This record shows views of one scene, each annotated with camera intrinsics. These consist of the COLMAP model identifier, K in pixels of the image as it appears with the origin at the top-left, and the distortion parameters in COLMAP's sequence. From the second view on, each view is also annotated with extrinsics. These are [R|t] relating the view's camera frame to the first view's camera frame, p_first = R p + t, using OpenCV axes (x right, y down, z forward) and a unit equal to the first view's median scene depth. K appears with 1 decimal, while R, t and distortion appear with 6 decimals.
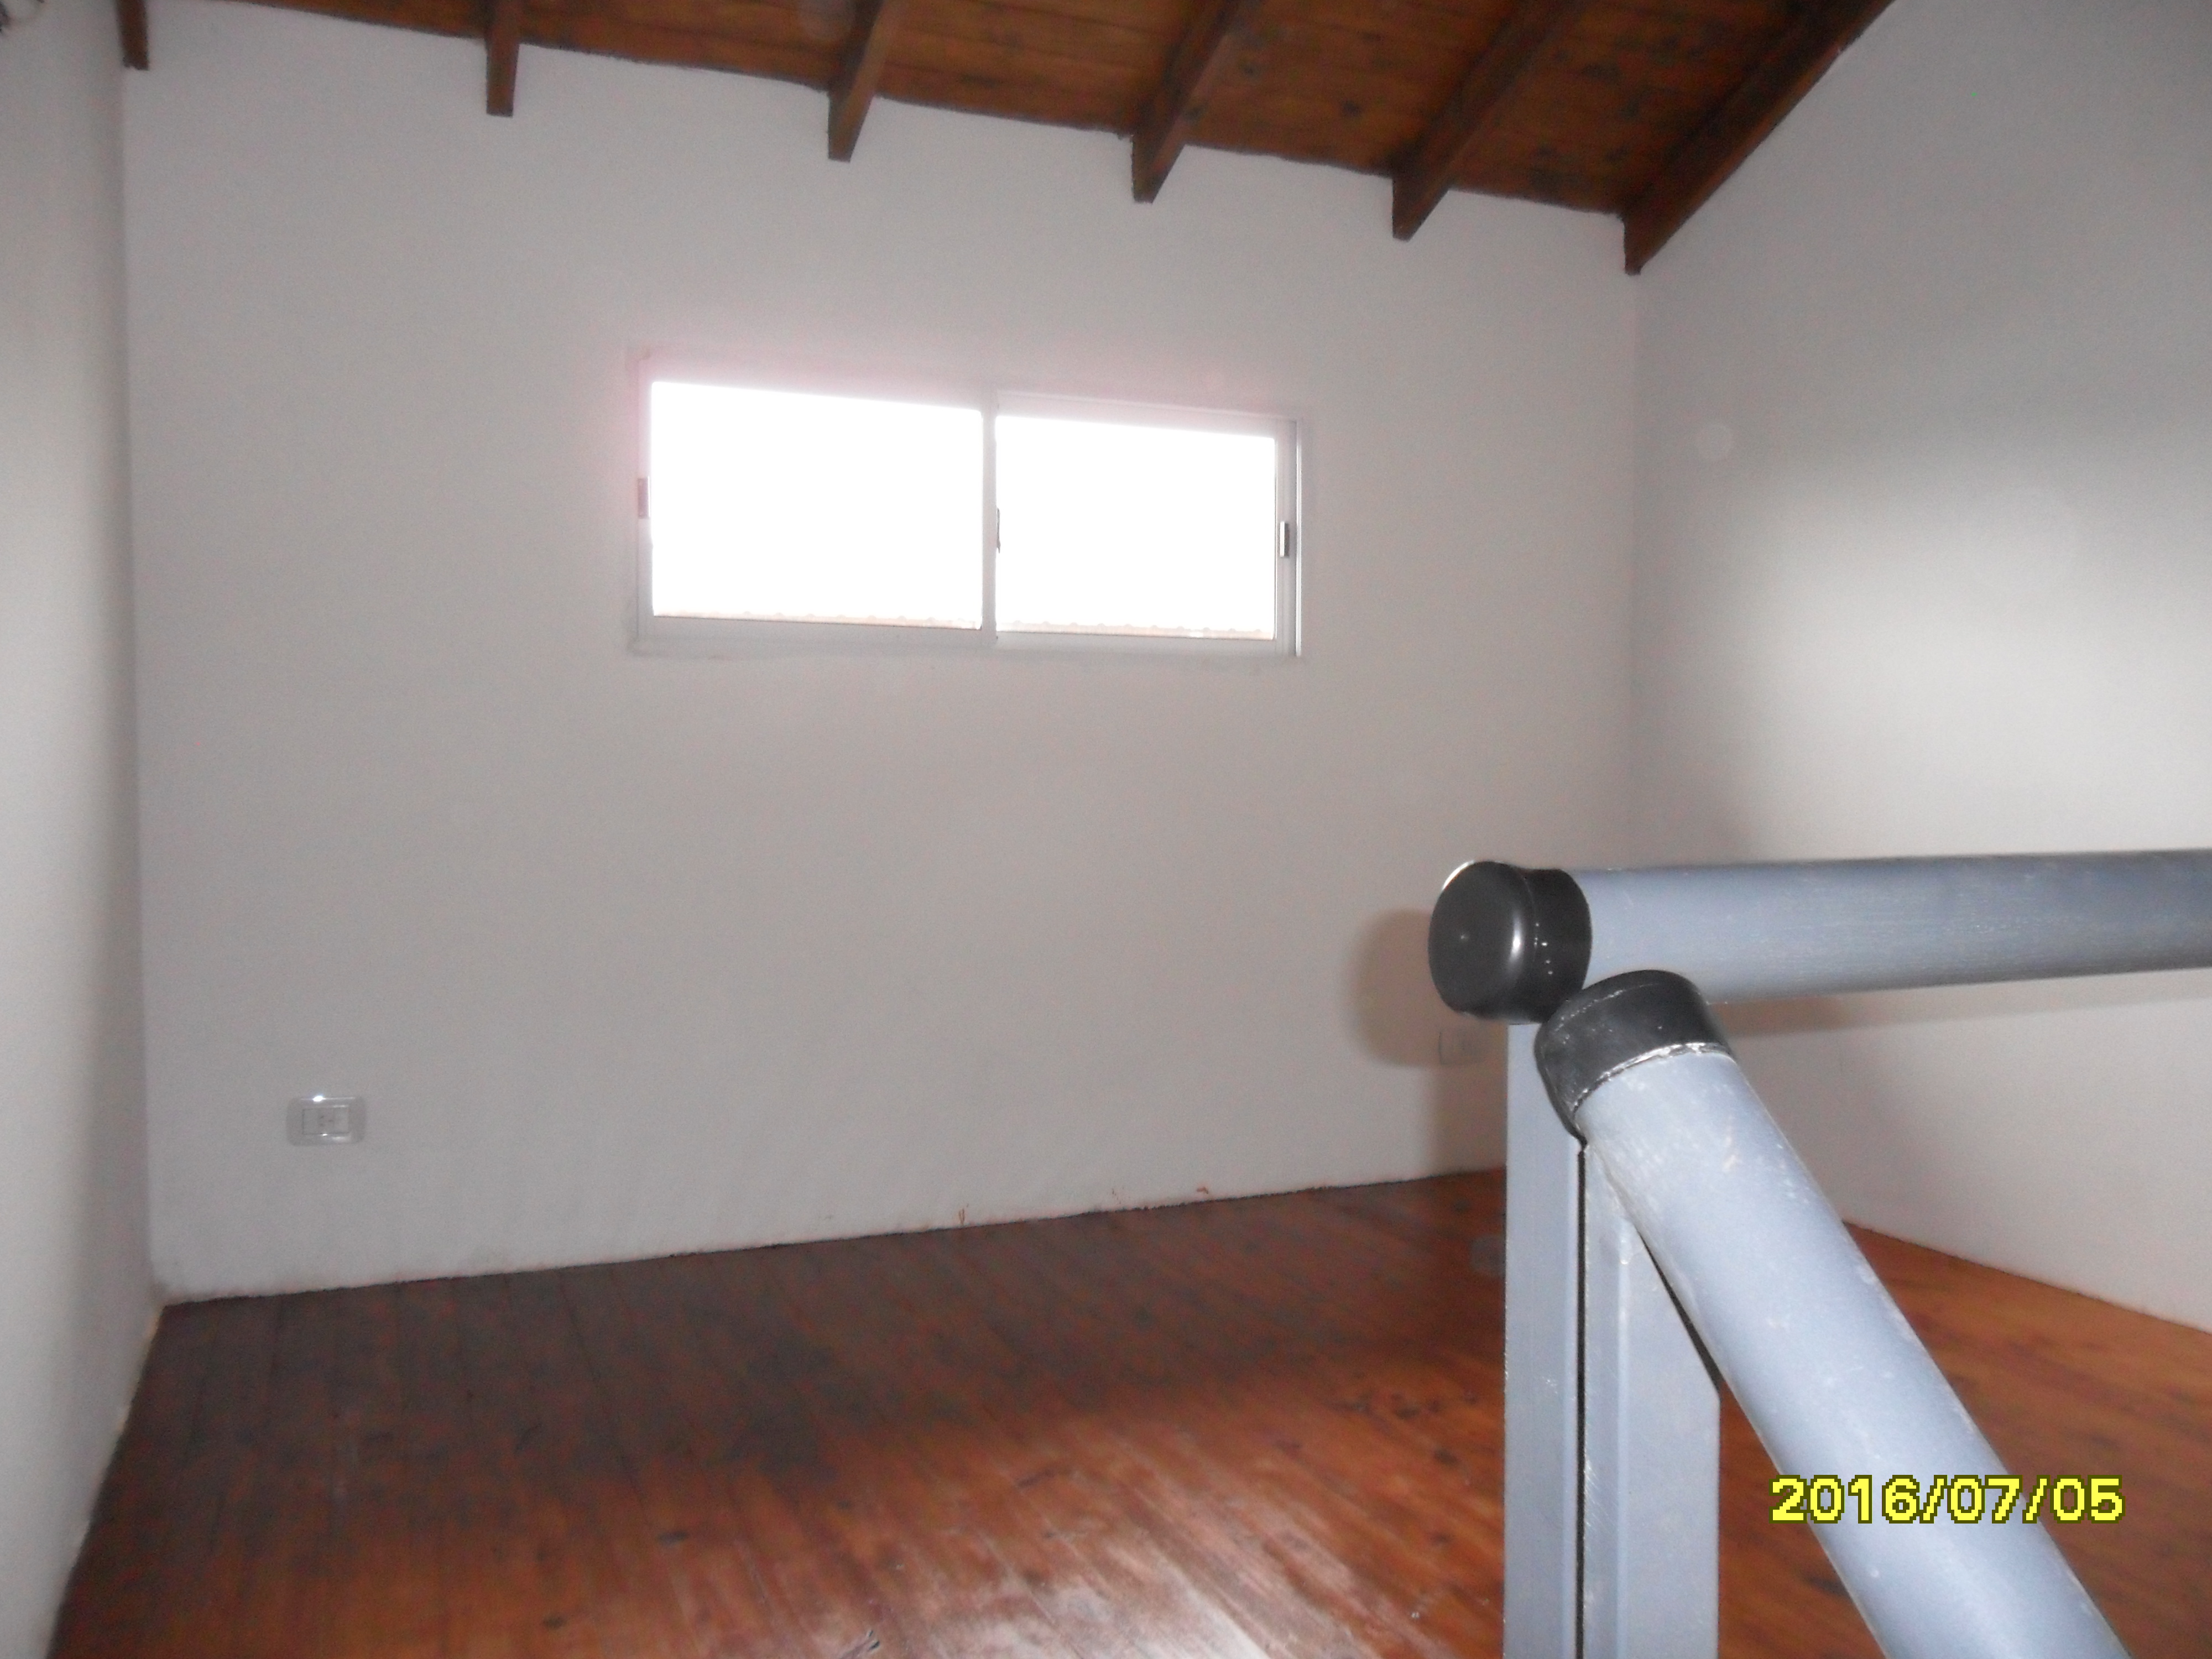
lens RADIAL K [[1727.3, 0, 1106.0], [0, 1727.3, 829.5], [0, 0, 1]] dist [0.004415, 0.004176]
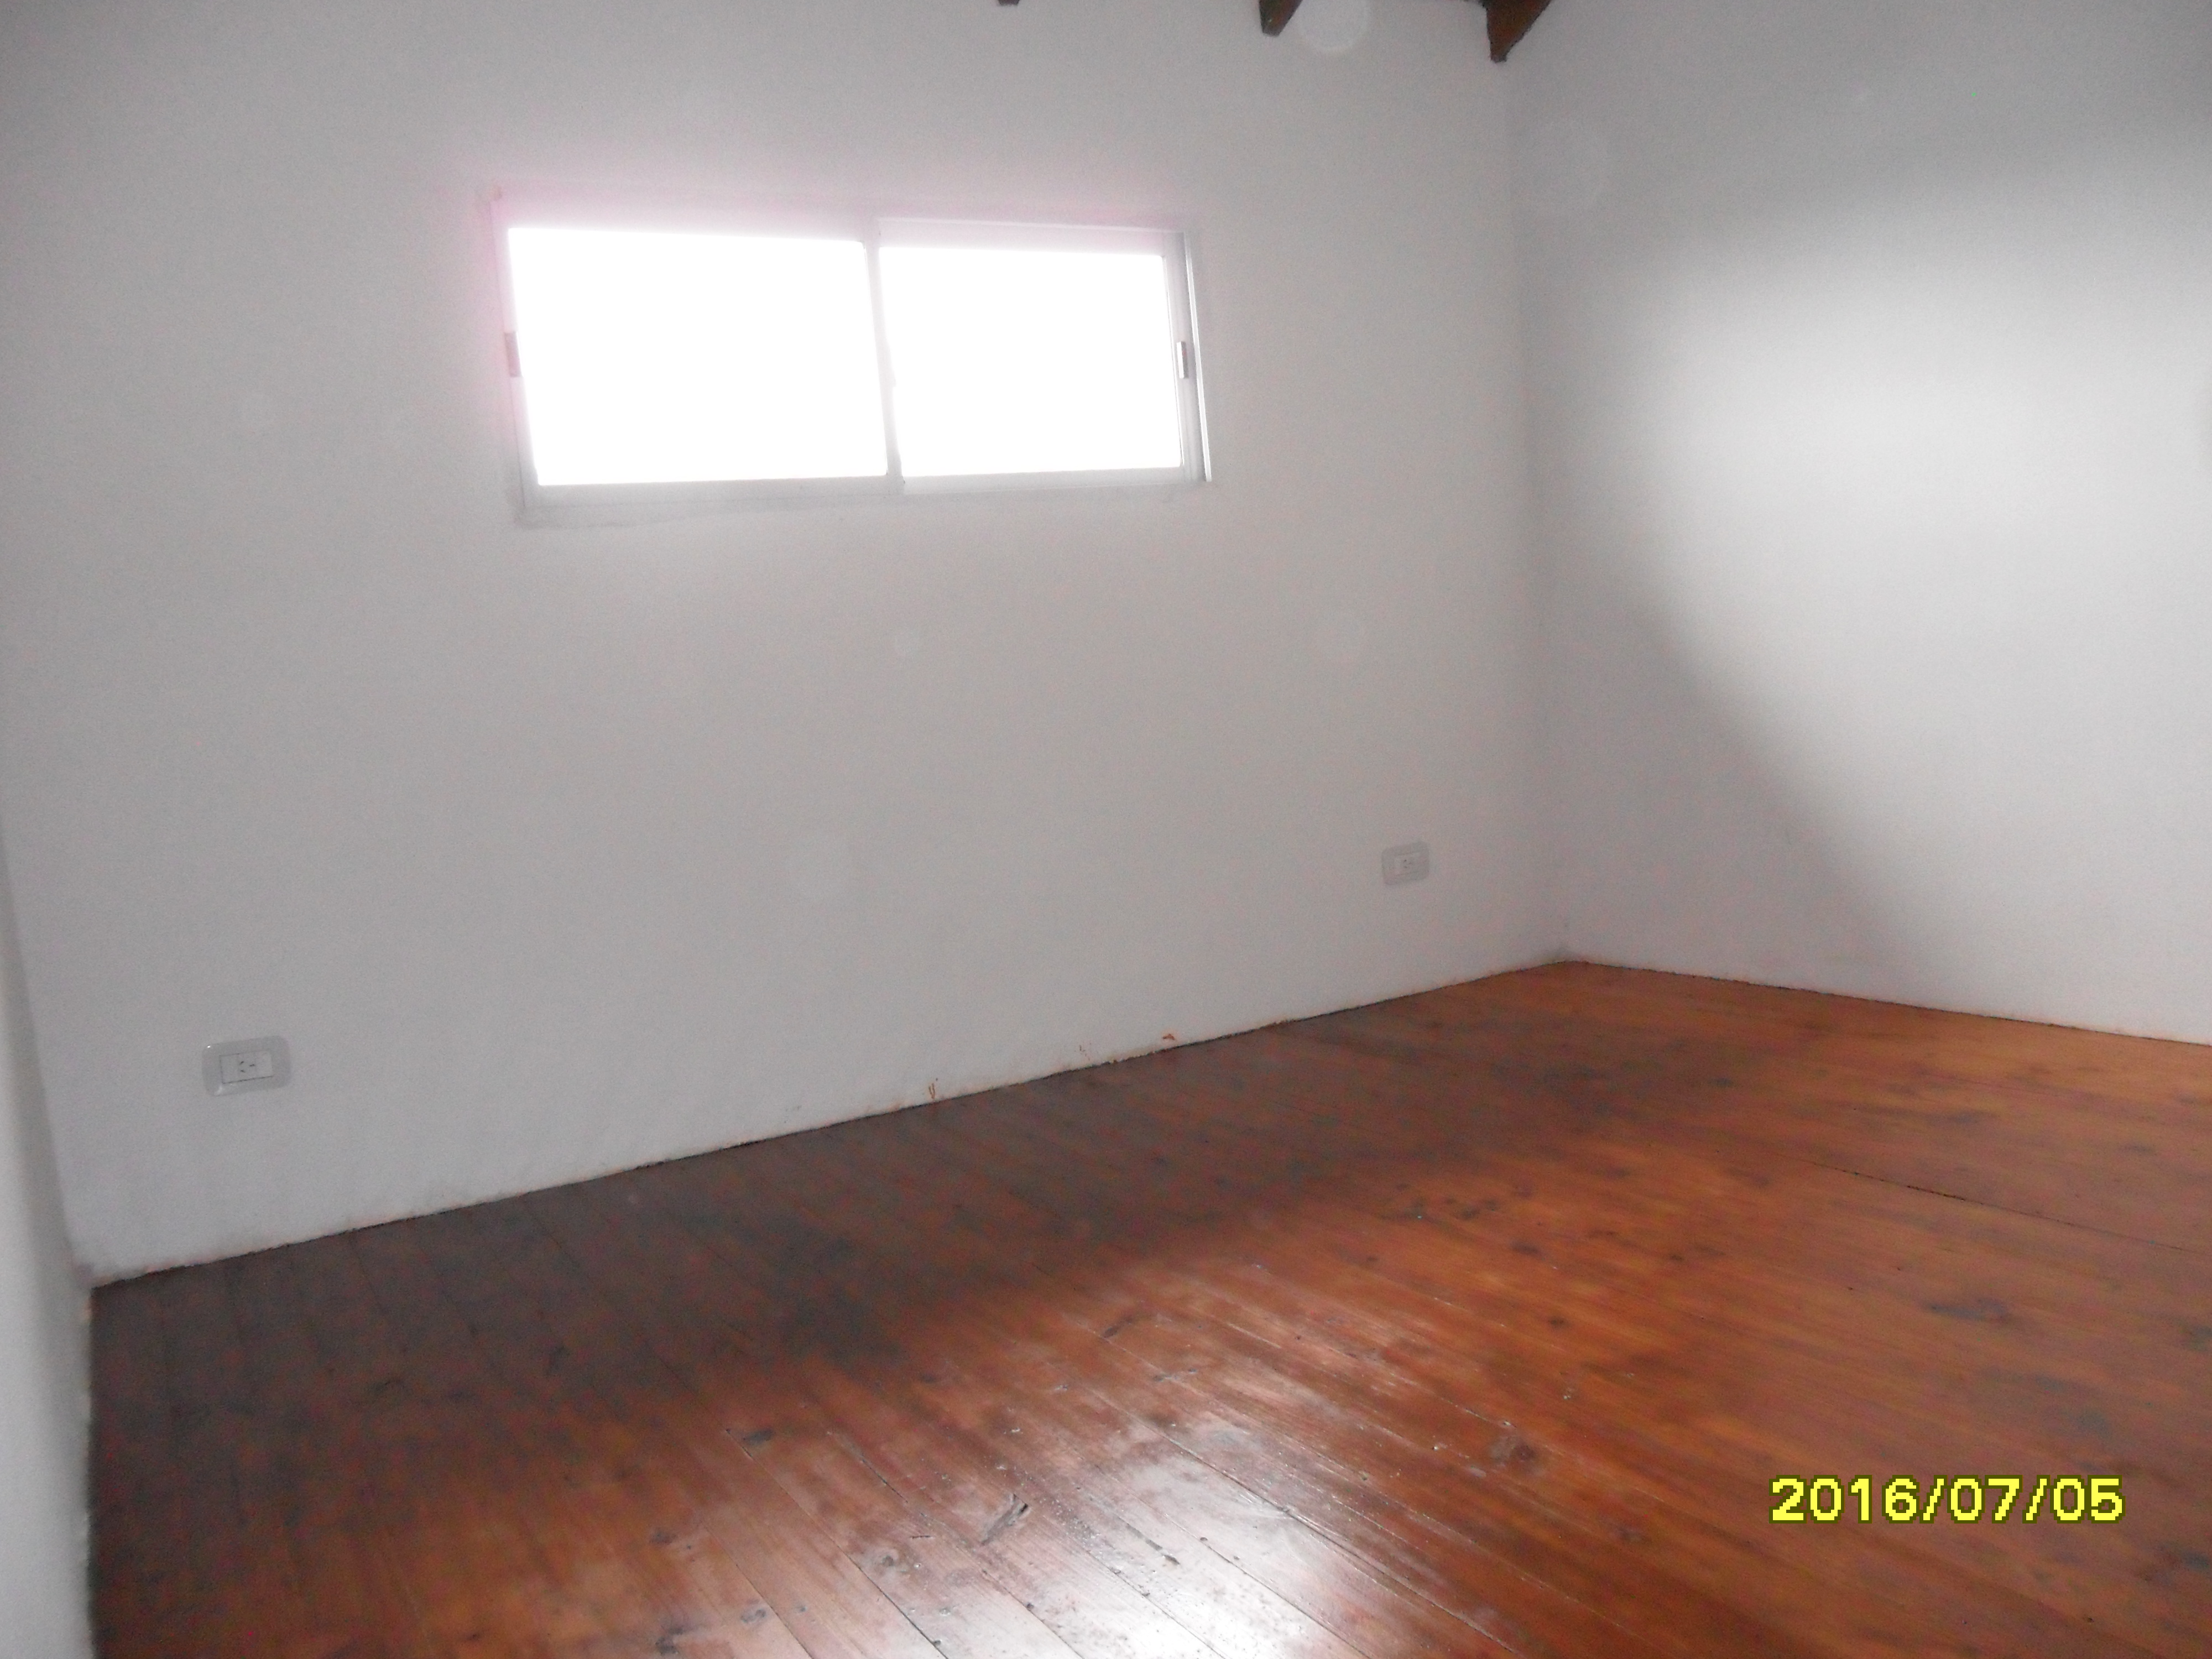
lens RADIAL K [[1738.0, 0, 1106.0], [0, 1738.0, 829.5], [0, 0, 1]] dist [-0.031927, 0.106411]
pose [[0.988083, -0.104954, 0.112587, -0.128080], [0.097423, 0.992747, 0.070442, 0.031960], [-0.119164, -0.058634, 0.991142, 0.060243]]
